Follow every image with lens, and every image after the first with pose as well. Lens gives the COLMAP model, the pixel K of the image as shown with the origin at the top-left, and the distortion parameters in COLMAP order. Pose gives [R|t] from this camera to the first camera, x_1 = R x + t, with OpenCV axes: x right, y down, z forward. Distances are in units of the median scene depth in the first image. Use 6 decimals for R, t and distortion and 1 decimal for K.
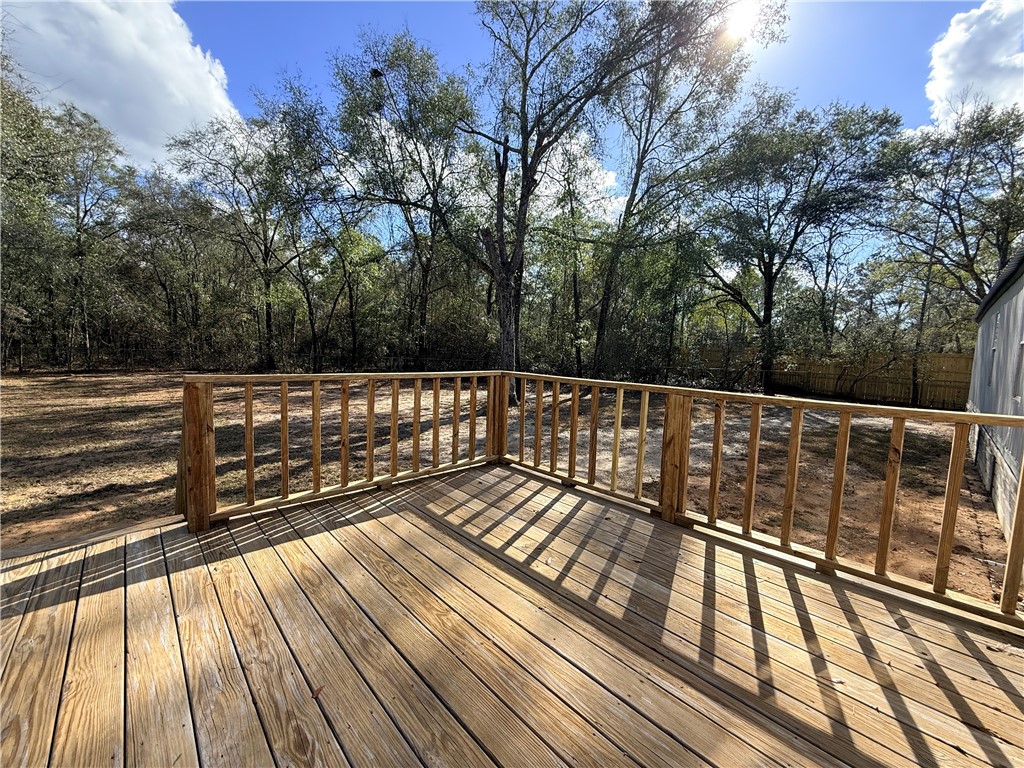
lens RADIAL K [[410.3, 0, 510.7], [0, 410.3, 383.9], [0, 0, 1]] dist [0.004331, -0.000024]
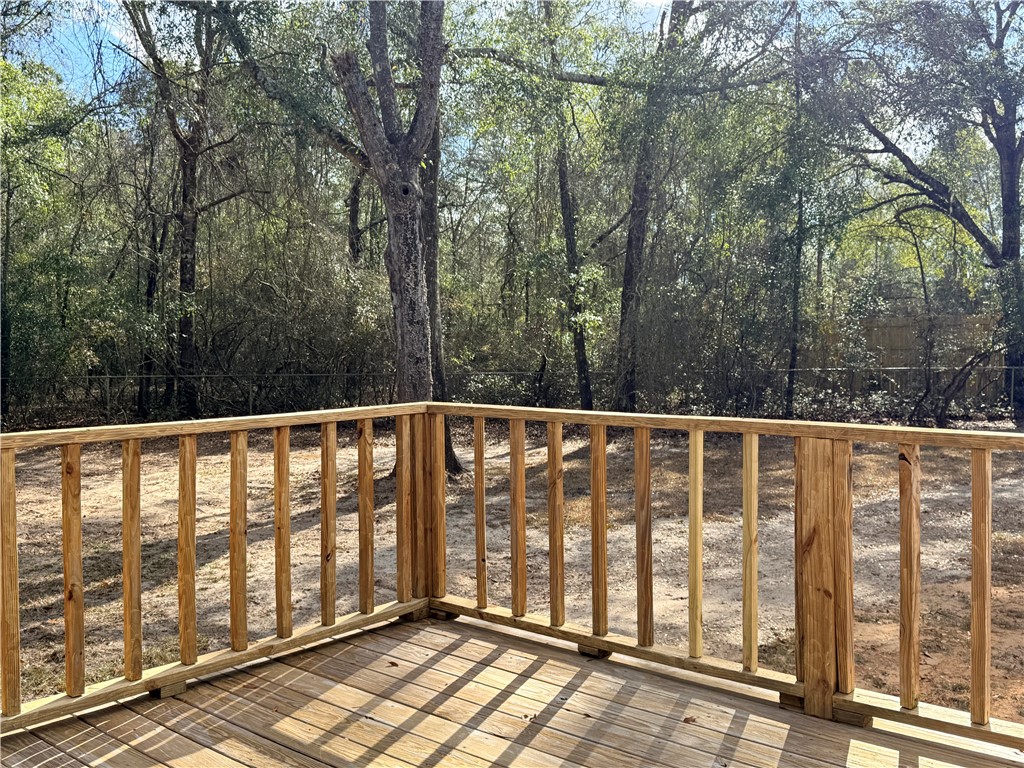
lens RADIAL K [[1019.8, 0, 516.3], [0, 1019.8, 378.9], [0, 0, 1]] dist [0.050149, 0.000000]
pose [[0.993725, -0.044352, 0.102683, -0.029669], [0.048944, 0.997891, -0.042649, -0.004507], [-0.100575, 0.047408, 0.993799, -0.071210]]
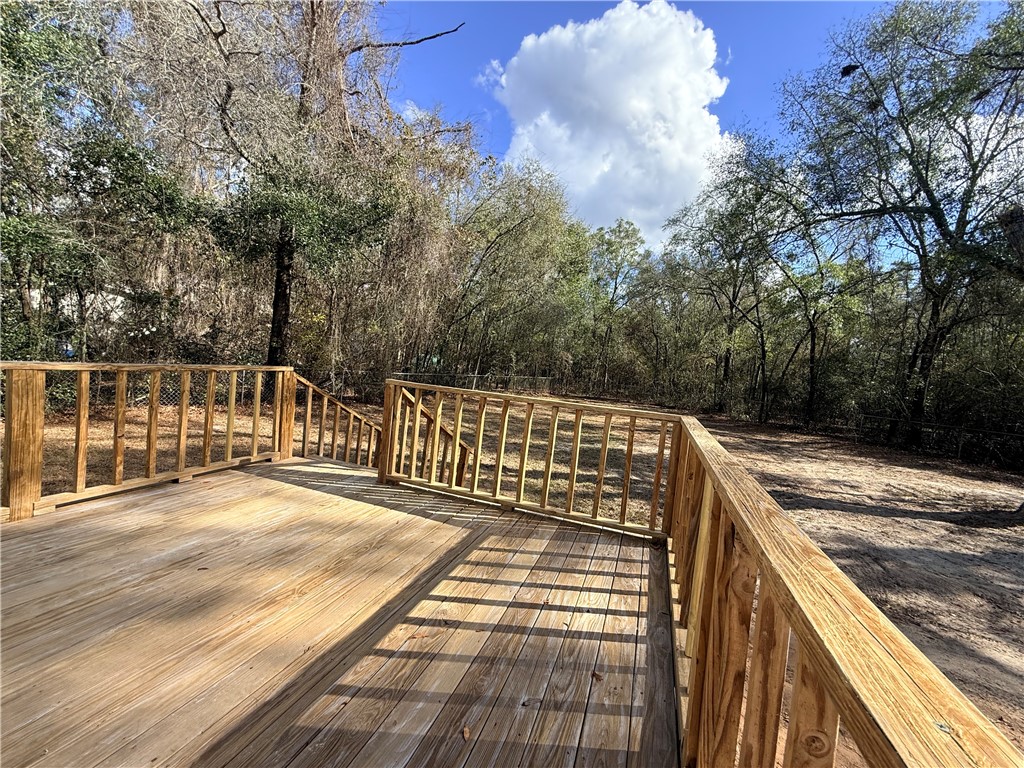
lens RADIAL K [[410.3, 0, 515.3], [0, 410.3, 386.9], [0, 0, 1]] dist [0.004331, -0.000024]
pose [[0.460691, 0.062002, -0.885392, 0.379295], [-0.157851, 0.987377, -0.012990, -0.022272], [0.873411, 0.145745, 0.464663, 0.333842]]
